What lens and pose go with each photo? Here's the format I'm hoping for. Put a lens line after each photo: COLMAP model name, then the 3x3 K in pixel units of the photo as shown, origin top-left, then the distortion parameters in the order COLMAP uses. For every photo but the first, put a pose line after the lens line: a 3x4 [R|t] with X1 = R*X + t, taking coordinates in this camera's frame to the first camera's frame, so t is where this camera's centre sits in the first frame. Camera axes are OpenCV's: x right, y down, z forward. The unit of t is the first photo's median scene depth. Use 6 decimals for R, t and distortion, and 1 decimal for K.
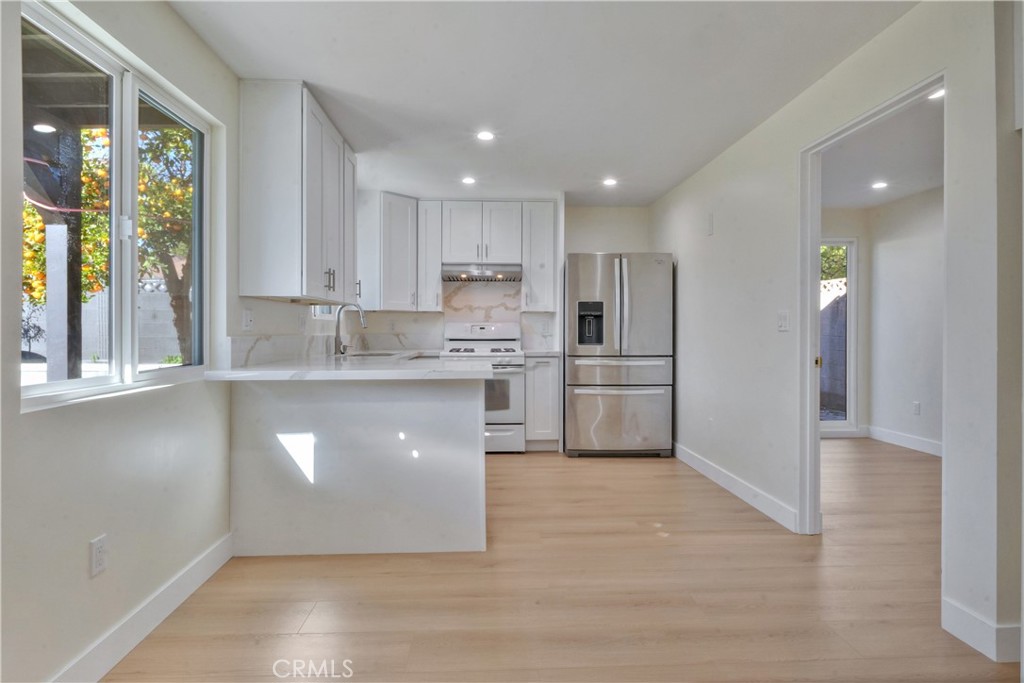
lens RADIAL K [[546.5, 0, 506.6], [0, 546.5, 335.7], [0, 0, 1]] dist [-0.008148, -0.000142]
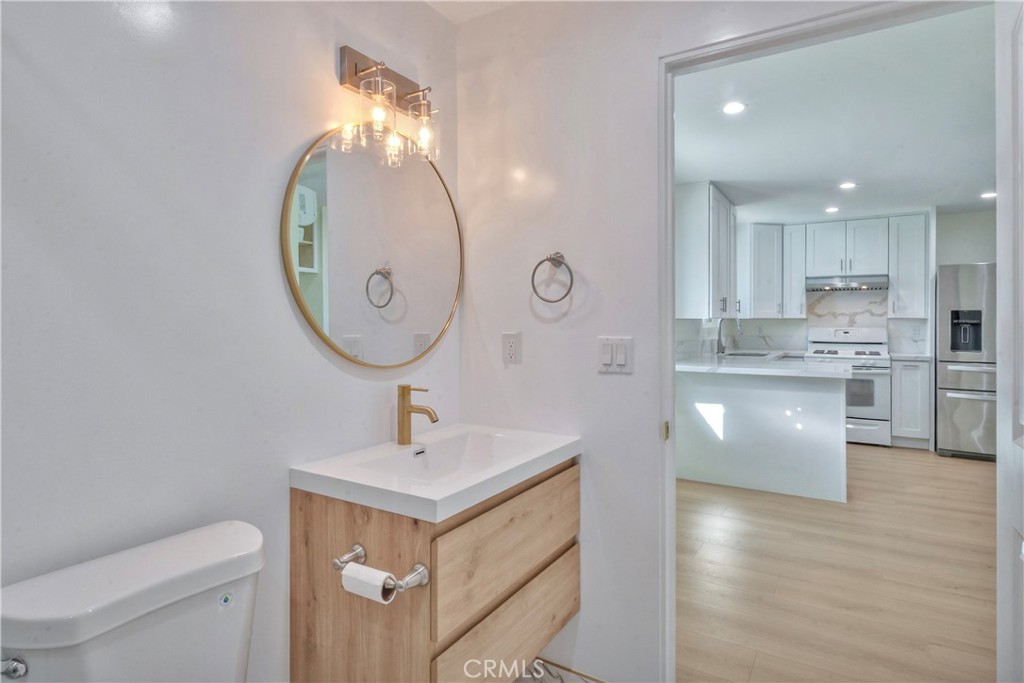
lens RADIAL K [[545.3, 0, 515.3], [0, 545.3, 323.0], [0, 0, 1]] dist [-0.003328, 0.002312]
pose [[0.827781, 0.001366, -0.561050, 0.022862], [-0.004369, 0.999982, -0.004012, -0.028780], [0.561034, 0.005772, 0.827772, -0.338462]]
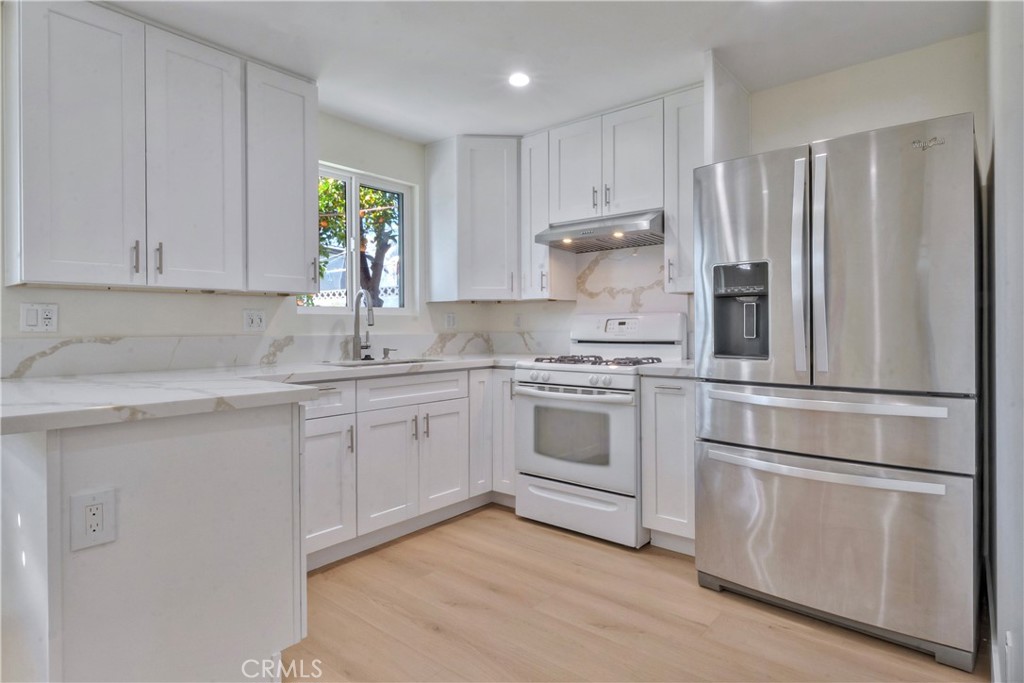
lens RADIAL K [[545.3, 0, 509.3], [0, 545.3, 333.5], [0, 0, 1]] dist [-0.003328, 0.002312]
pose [[0.739796, 0.003906, -0.672819, 0.306382], [-0.000646, 0.999987, 0.005095, -0.005998], [0.672830, -0.003335, 0.739789, 0.510017]]
